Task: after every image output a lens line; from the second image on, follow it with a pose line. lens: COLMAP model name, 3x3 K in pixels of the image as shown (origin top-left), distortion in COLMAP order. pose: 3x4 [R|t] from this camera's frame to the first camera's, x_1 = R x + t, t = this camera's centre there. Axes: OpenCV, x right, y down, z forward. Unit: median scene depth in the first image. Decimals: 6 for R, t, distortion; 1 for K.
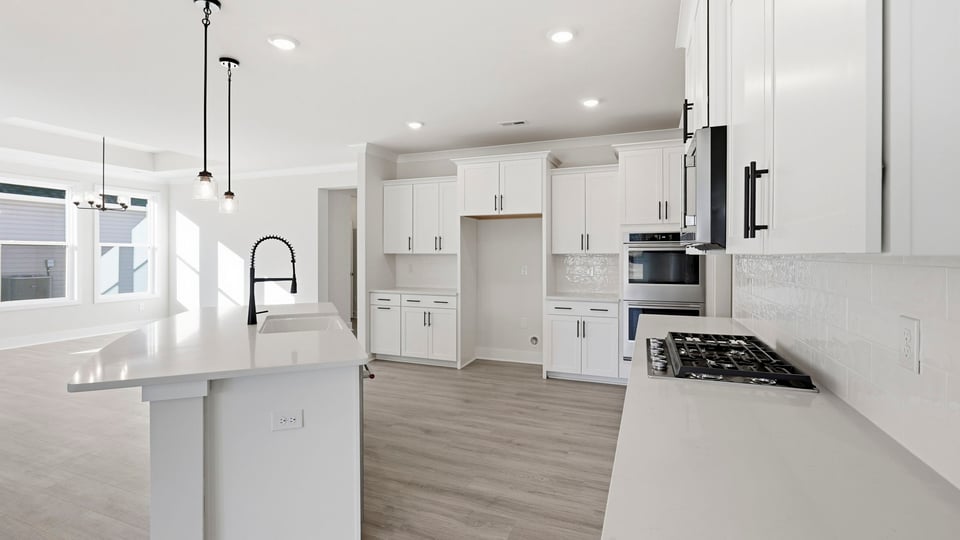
lens RADIAL K [[440.6, 0, 475.7], [0, 440.6, 254.3], [0, 0, 1]] dist [-0.004214, 0.000009]
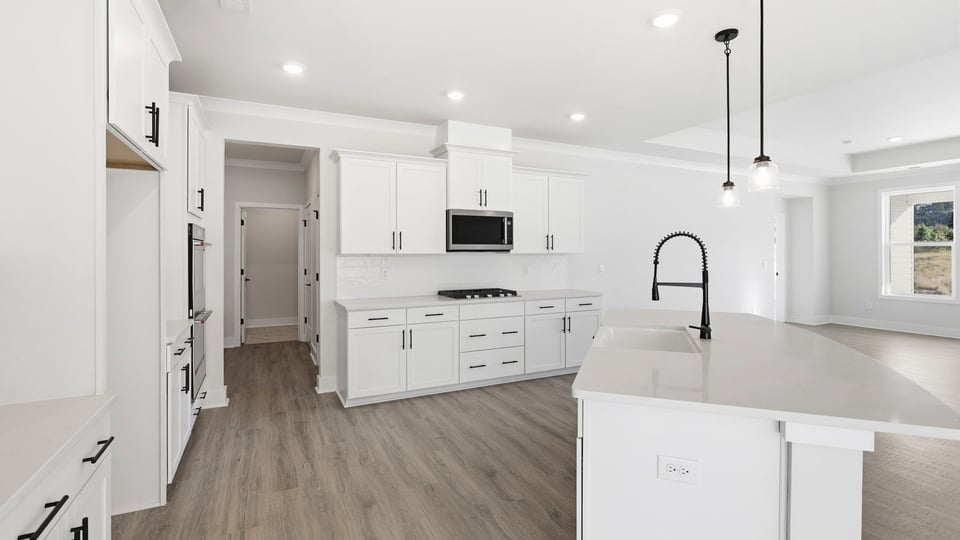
lens RADIAL K [[440.6, 0, 475.7], [0, 440.6, 254.3], [0, 0, 1]] dist [-0.004214, 0.000009]
pose [[-0.745458, -0.001489, 0.666551, -0.675434], [0.004991, 0.999957, 0.007816, -0.007360], [-0.666534, 0.009153, -0.745418, 1.747582]]
